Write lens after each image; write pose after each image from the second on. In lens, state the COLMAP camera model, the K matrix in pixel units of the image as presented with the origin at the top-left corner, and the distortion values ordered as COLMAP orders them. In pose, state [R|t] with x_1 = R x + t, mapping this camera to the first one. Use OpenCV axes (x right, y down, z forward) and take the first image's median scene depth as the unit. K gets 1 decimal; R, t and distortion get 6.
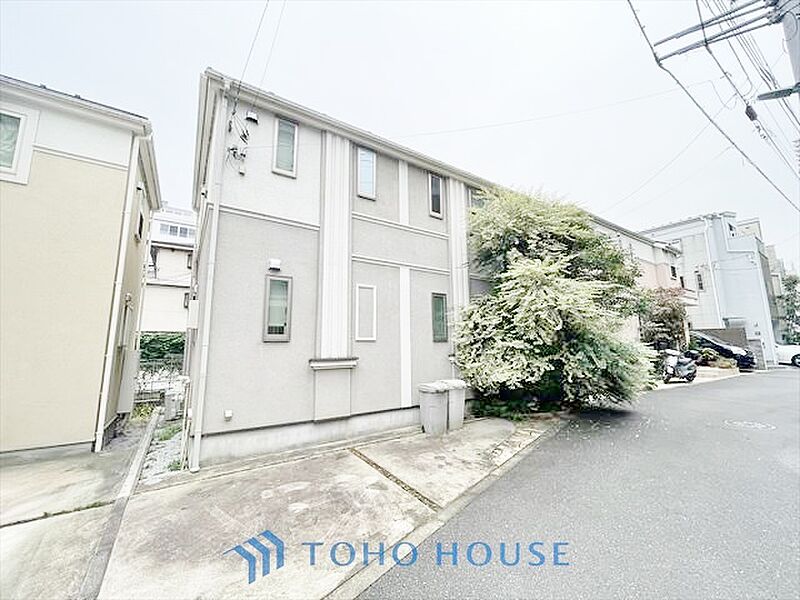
lens RADIAL K [[320.9, 0, 398.2], [0, 320.9, 296.3], [0, 0, 1]] dist [-0.003256, -0.000158]
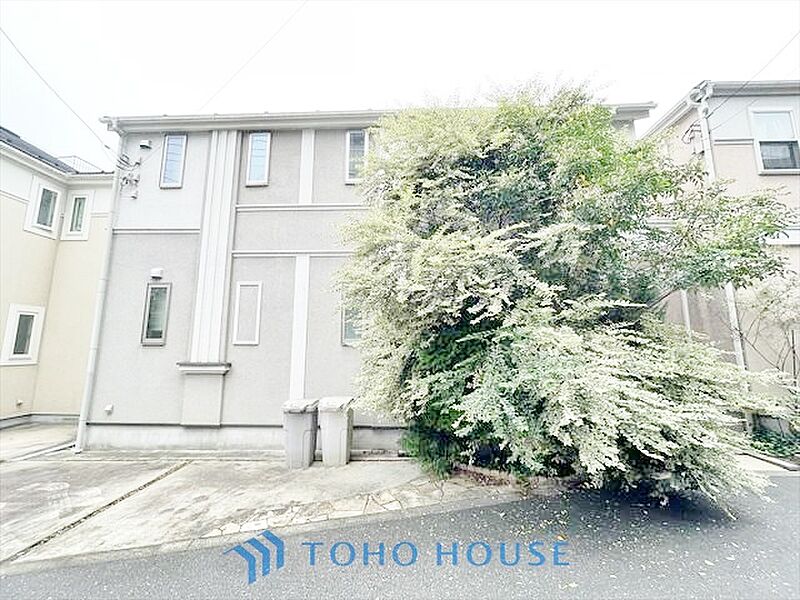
lens RADIAL K [[322.1, 0, 399.0], [0, 322.1, 295.8], [0, 0, 1]] dist [-0.002797, 0.000101]
pose [[0.811767, -0.076708, -0.578921, 0.800235], [0.082813, 0.996438, -0.015908, 0.054296], [0.578079, -0.035029, 0.815228, 0.528649]]
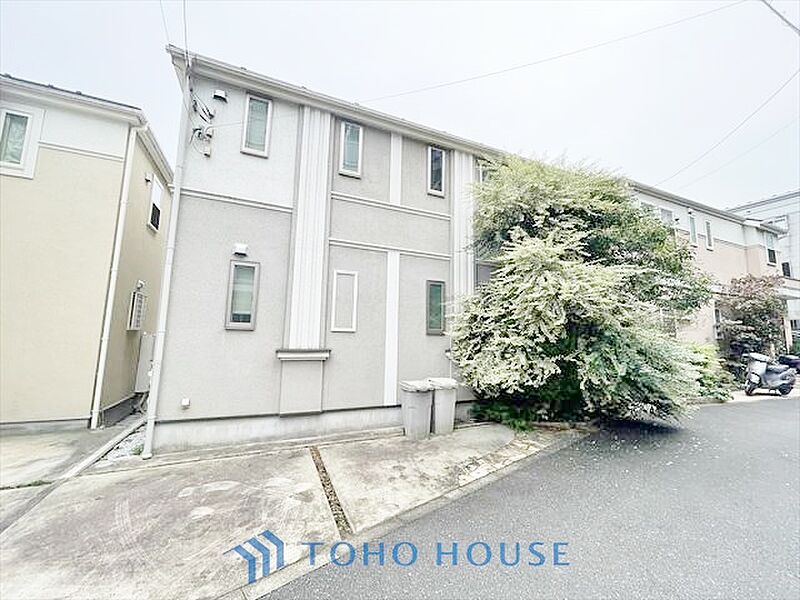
lens RADIAL K [[322.1, 0, 399.0], [0, 322.1, 295.8], [0, 0, 1]] dist [-0.002797, 0.000101]
pose [[0.984717, 0.008630, -0.173947, 0.221871], [-0.003910, 0.999615, 0.027459, 0.009963], [0.174118, -0.026359, 0.984372, 0.121373]]
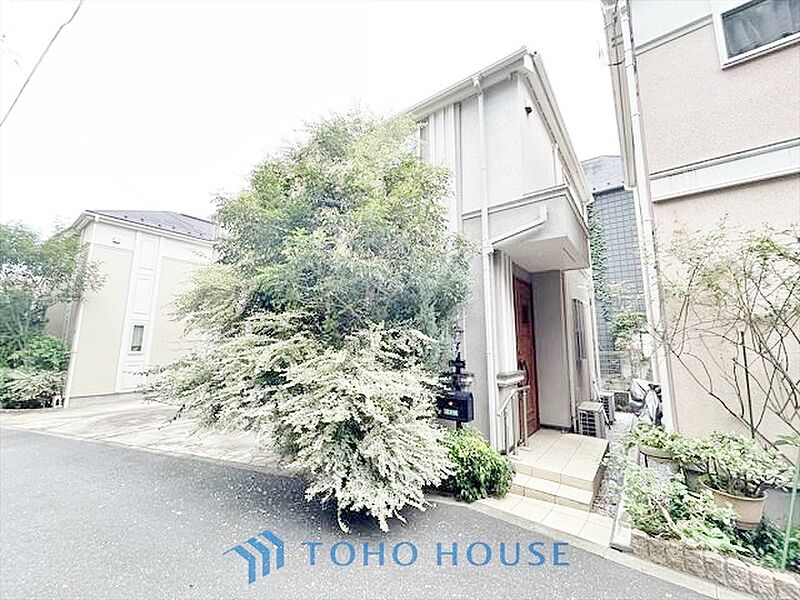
lens RADIAL K [[322.1, 0, 399.0], [0, 322.1, 295.8], [0, 0, 1]] dist [-0.002797, 0.000101]
pose [[0.326372, -0.126842, -0.936692, 1.424755], [0.129029, 0.987658, -0.088786, 0.137091], [0.936394, -0.091883, 0.338710, 1.166359]]
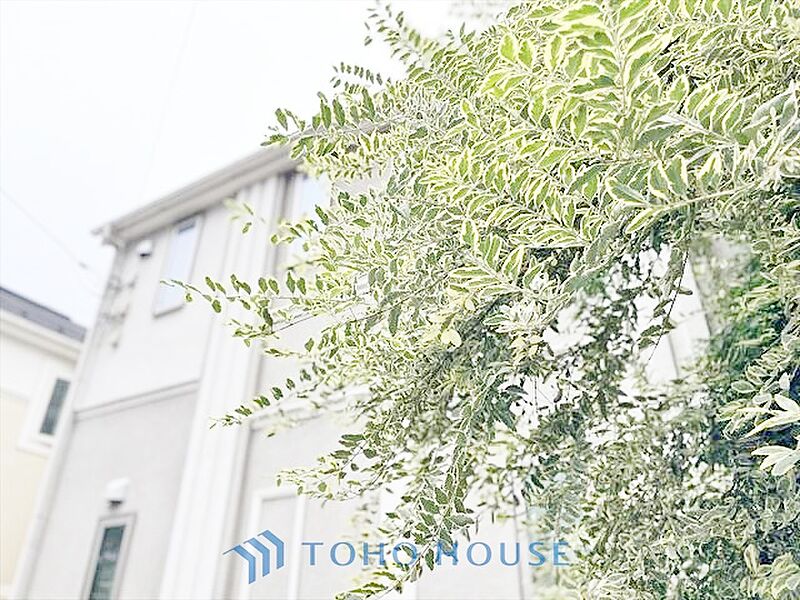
lens RADIAL K [[627.8, 0, 400.0], [0, 627.8, 300.0], [0, 0, 1]] dist [-0.000073, -0.000669]
pose [[0.432474, -0.442008, -0.785872, 0.593878], [0.115824, 0.891610, -0.437740, 0.093355], [0.894176, 0.098289, 0.436793, 0.843999]]
